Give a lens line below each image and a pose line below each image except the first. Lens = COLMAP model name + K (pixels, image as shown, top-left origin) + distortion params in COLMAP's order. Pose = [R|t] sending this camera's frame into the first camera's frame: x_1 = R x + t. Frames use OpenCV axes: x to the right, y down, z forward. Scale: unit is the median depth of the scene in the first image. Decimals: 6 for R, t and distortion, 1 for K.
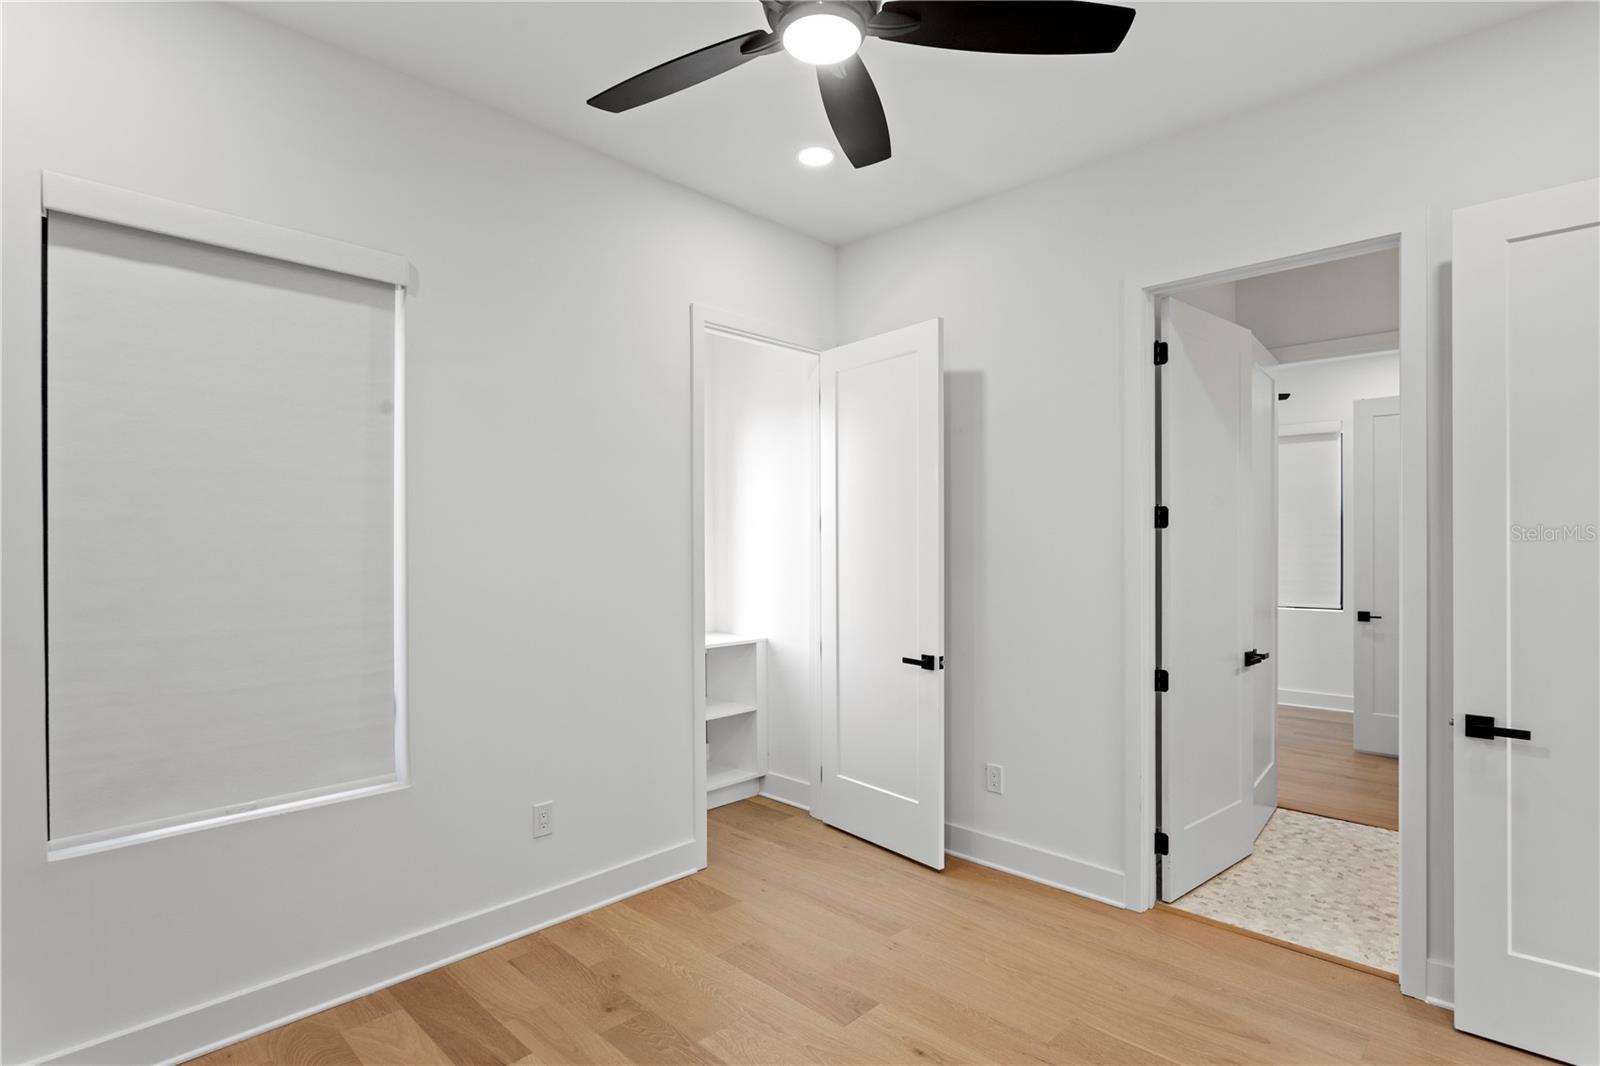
lens RADIAL K [[808.8, 0, 796.2], [0, 808.8, 540.2], [0, 0, 1]] dist [-0.005324, -0.000516]
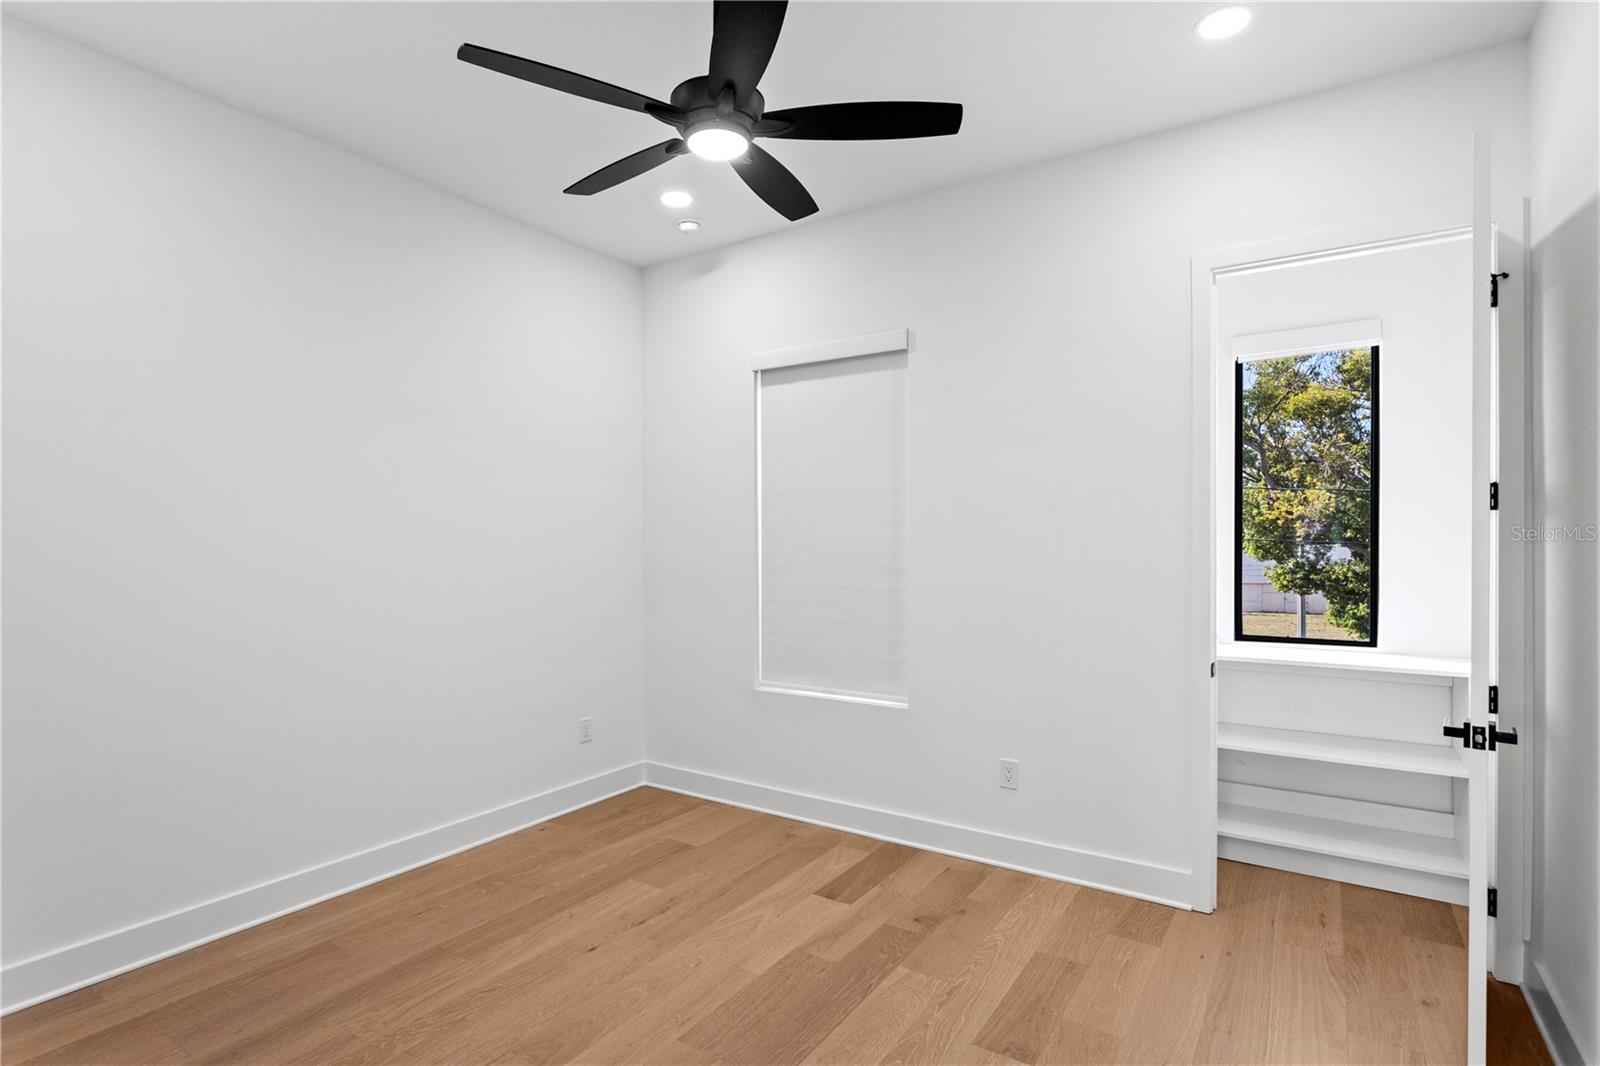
lens RADIAL K [[813.1, 0, 802.2], [0, 813.1, 518.5], [0, 0, 1]] dist [-0.028762, 0.025226]
pose [[0.184916, -0.013310, -0.982664, 0.852813], [0.010546, 0.999878, -0.011559, -0.006927], [0.982698, -0.008225, 0.185034, 0.558714]]
